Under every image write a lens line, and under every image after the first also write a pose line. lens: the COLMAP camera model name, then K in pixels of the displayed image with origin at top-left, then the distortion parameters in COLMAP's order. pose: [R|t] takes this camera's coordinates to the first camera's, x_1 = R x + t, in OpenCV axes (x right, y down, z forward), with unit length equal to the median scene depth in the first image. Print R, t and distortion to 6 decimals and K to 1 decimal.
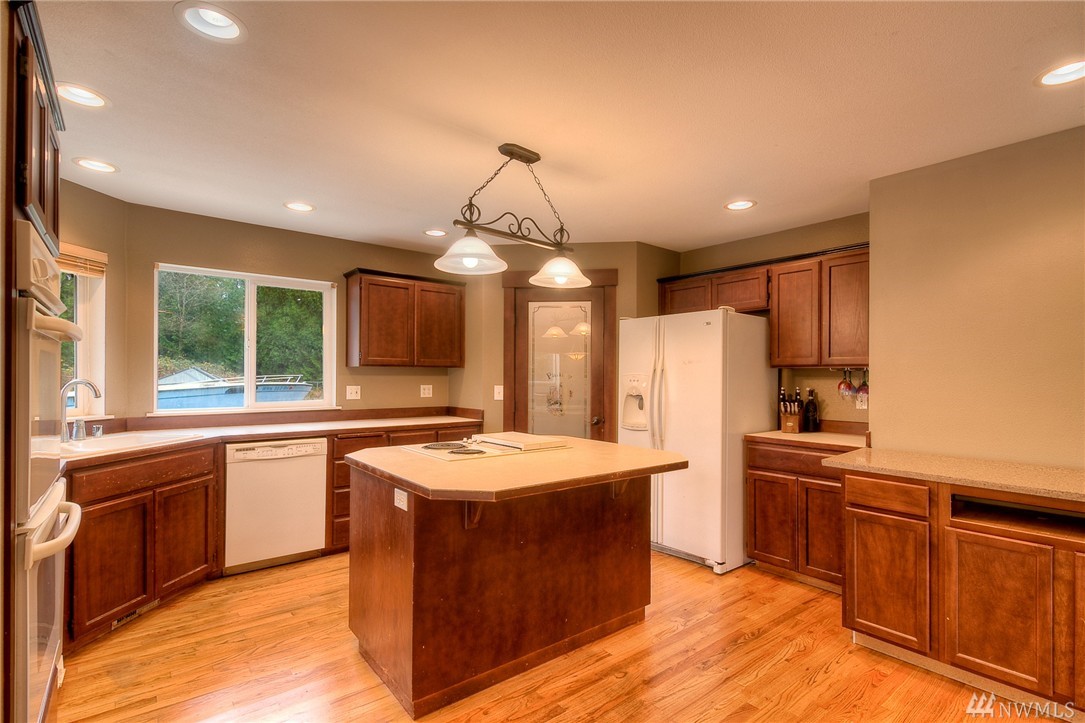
lens RADIAL K [[513.6, 0, 545.9], [0, 513.6, 367.8], [0, 0, 1]] dist [-0.004079, -0.001222]
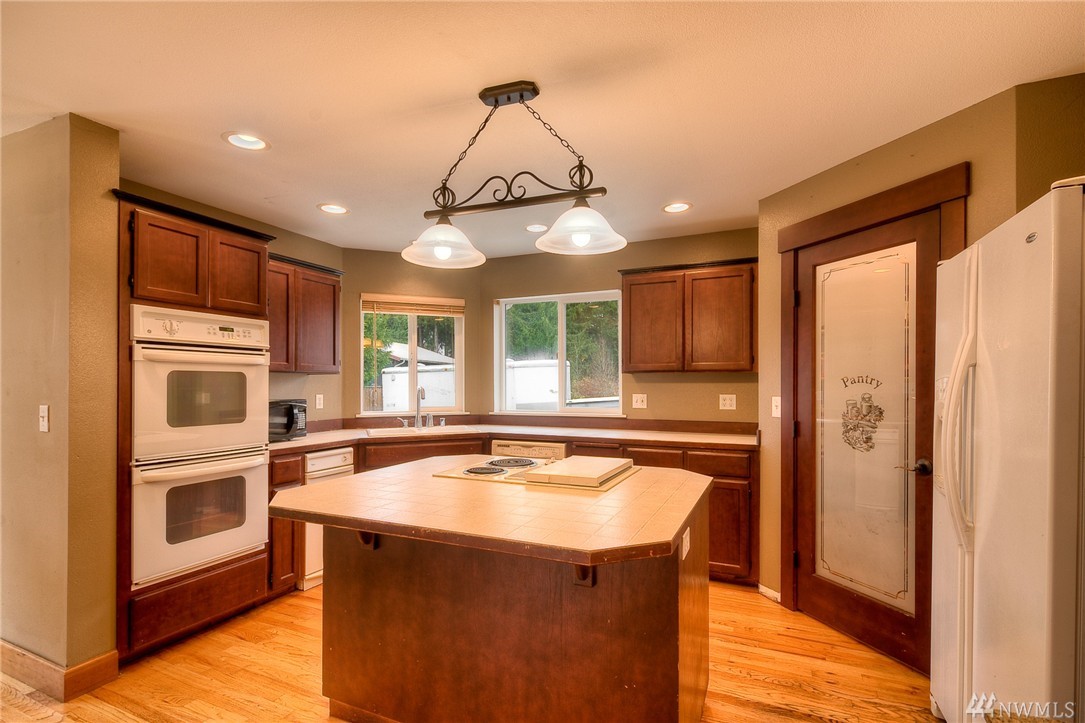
lens RADIAL K [[509.4, 0, 543.3], [0, 509.4, 383.5], [0, 0, 1]] dist [-0.003053, -0.000588]
pose [[0.448918, -0.003975, -0.893564, 0.597890], [0.018978, 0.999807, 0.005087, 0.011474], [0.893371, -0.019242, 0.448907, 0.643792]]
